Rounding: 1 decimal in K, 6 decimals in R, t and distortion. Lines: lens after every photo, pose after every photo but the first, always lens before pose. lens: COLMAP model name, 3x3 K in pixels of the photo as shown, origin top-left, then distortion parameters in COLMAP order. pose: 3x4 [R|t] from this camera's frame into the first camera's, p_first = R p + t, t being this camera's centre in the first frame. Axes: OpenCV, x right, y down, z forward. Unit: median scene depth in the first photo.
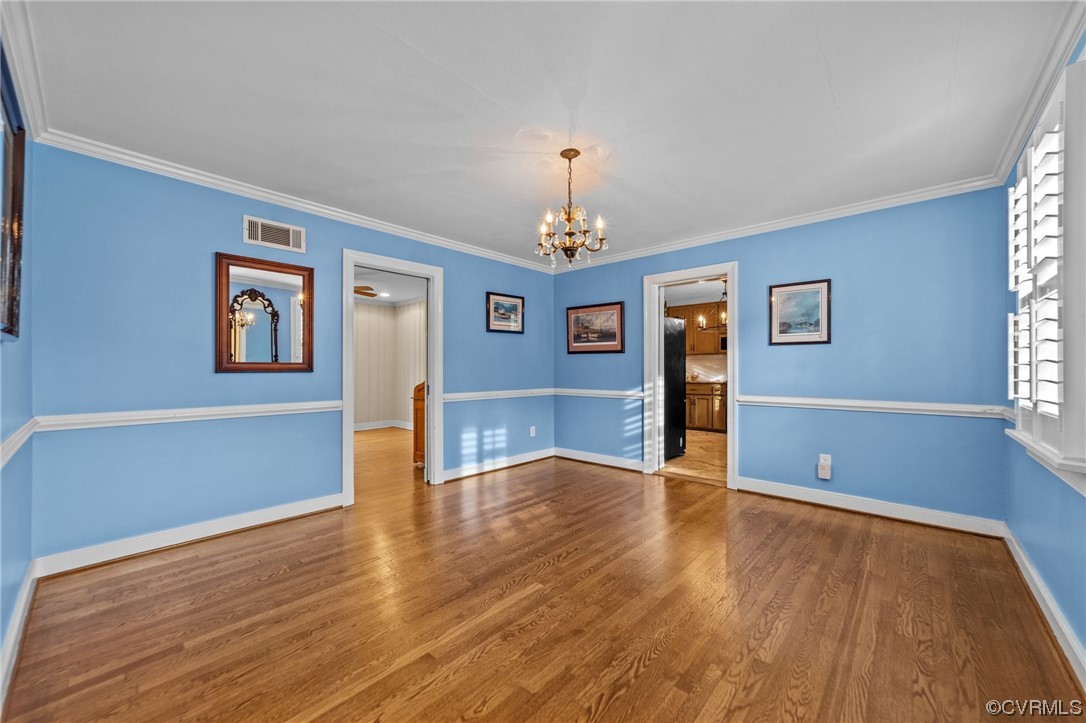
lens RADIAL K [[418.3, 0, 543.4], [0, 418.3, 365.2], [0, 0, 1]] dist [-0.010419, 0.003416]
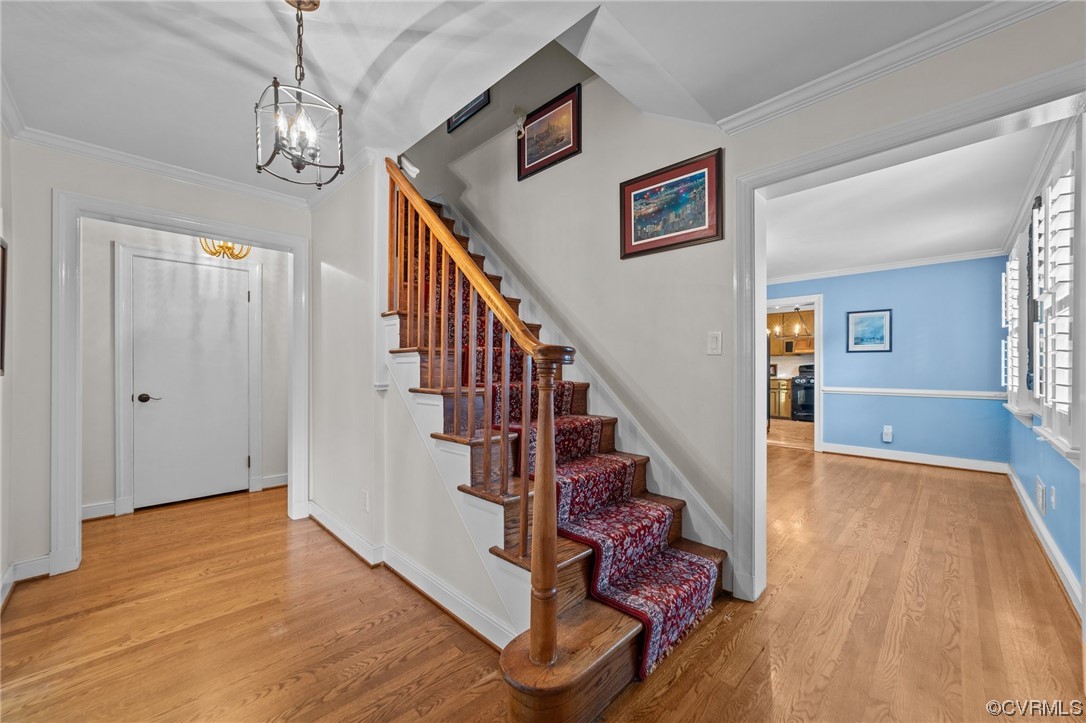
lens RADIAL K [[418.3, 0, 542.2], [0, 418.3, 363.3], [0, 0, 1]] dist [-0.010419, 0.003416]
pose [[0.999307, 0.013221, -0.034808, -0.466672], [-0.013541, 0.999868, -0.008985, 0.017597], [0.034685, 0.009450, 0.999354, -0.489530]]
